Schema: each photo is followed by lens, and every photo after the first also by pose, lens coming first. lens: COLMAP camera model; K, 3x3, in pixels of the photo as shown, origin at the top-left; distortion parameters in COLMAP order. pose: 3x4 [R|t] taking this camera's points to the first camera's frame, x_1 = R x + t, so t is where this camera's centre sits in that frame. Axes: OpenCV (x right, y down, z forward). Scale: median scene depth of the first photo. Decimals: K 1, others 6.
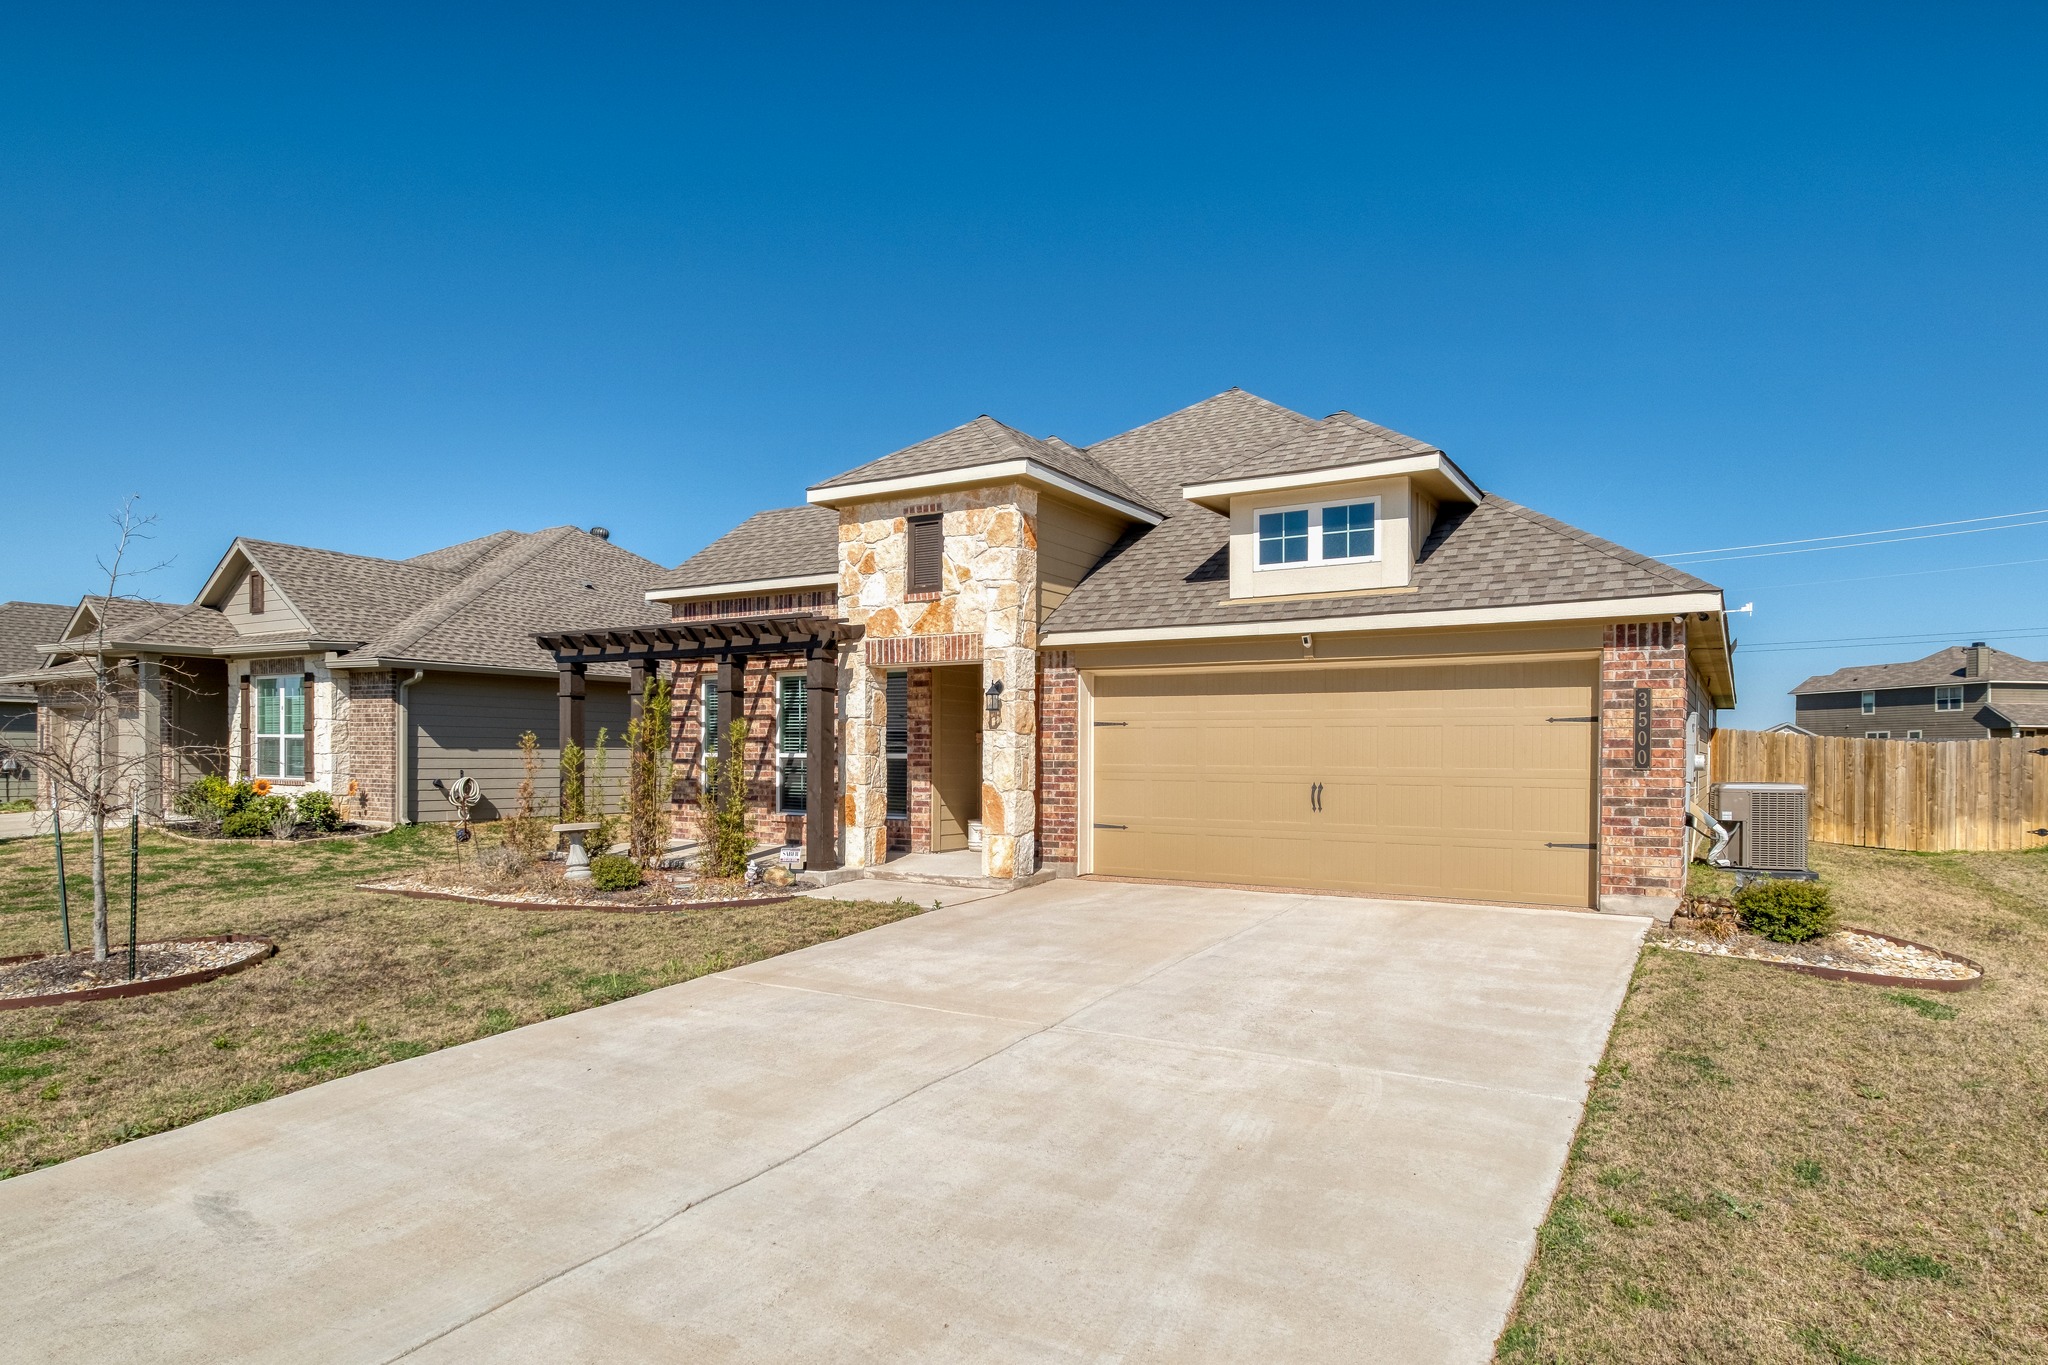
lens RADIAL K [[908.8, 0, 878.3], [0, 908.8, 749.8], [0, 0, 1]] dist [-0.000099, -0.001267]
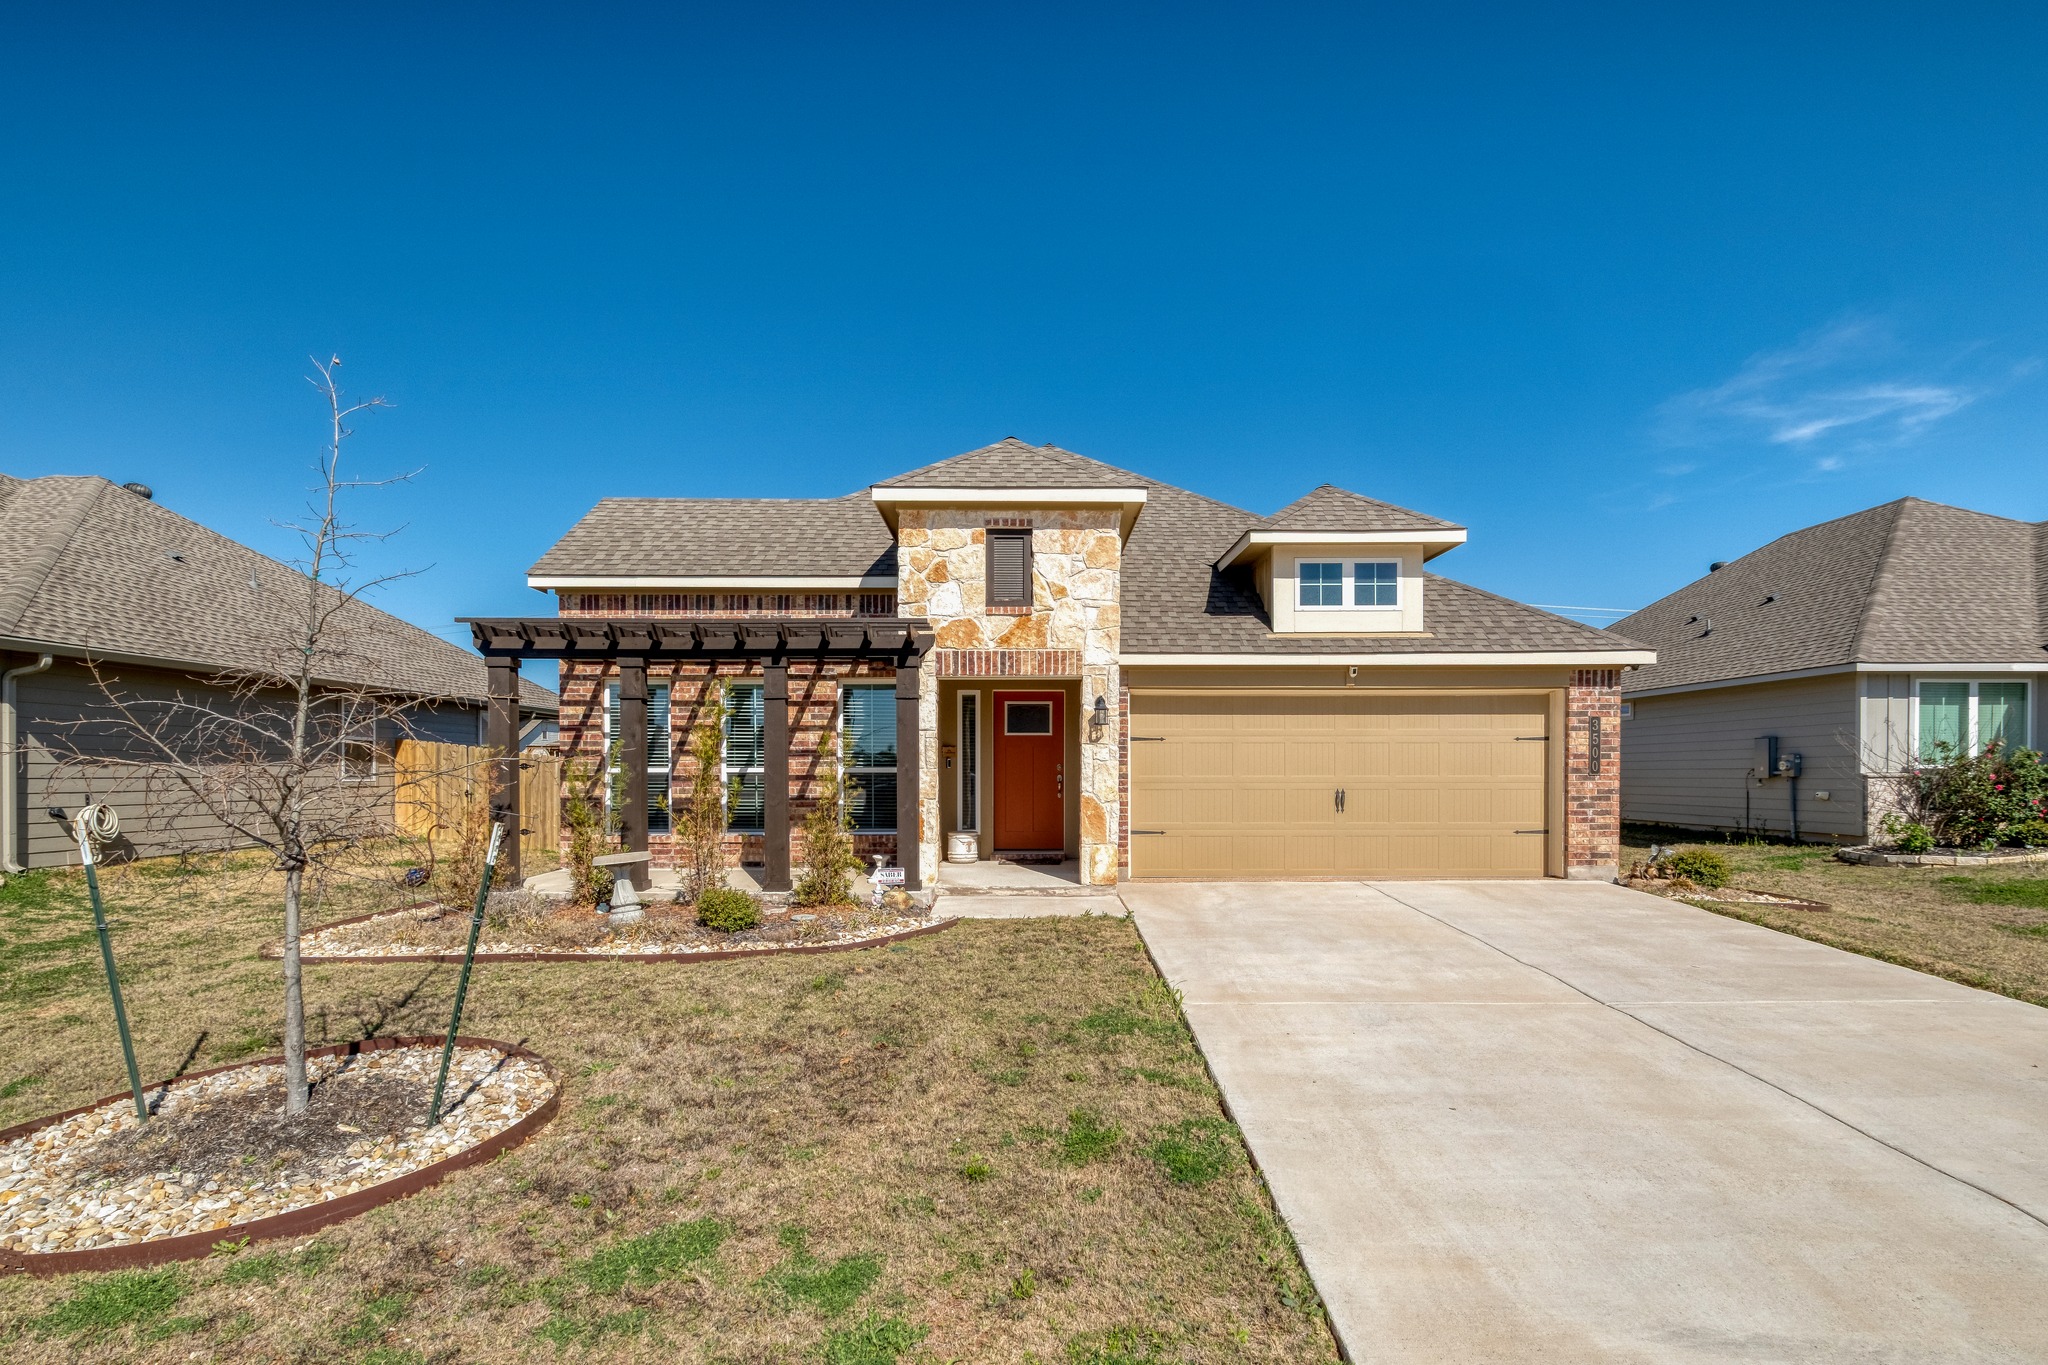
lens RADIAL K [[871.0, 0, 979.8], [0, 871.0, 765.7], [0, 0, 1]] dist [0.001784, 0.000545]
pose [[0.894082, -0.003984, 0.447886, -0.419115], [0.003480, 0.999992, 0.001947, 0.001223], [-0.447890, -0.000182, 0.894089, 0.158064]]
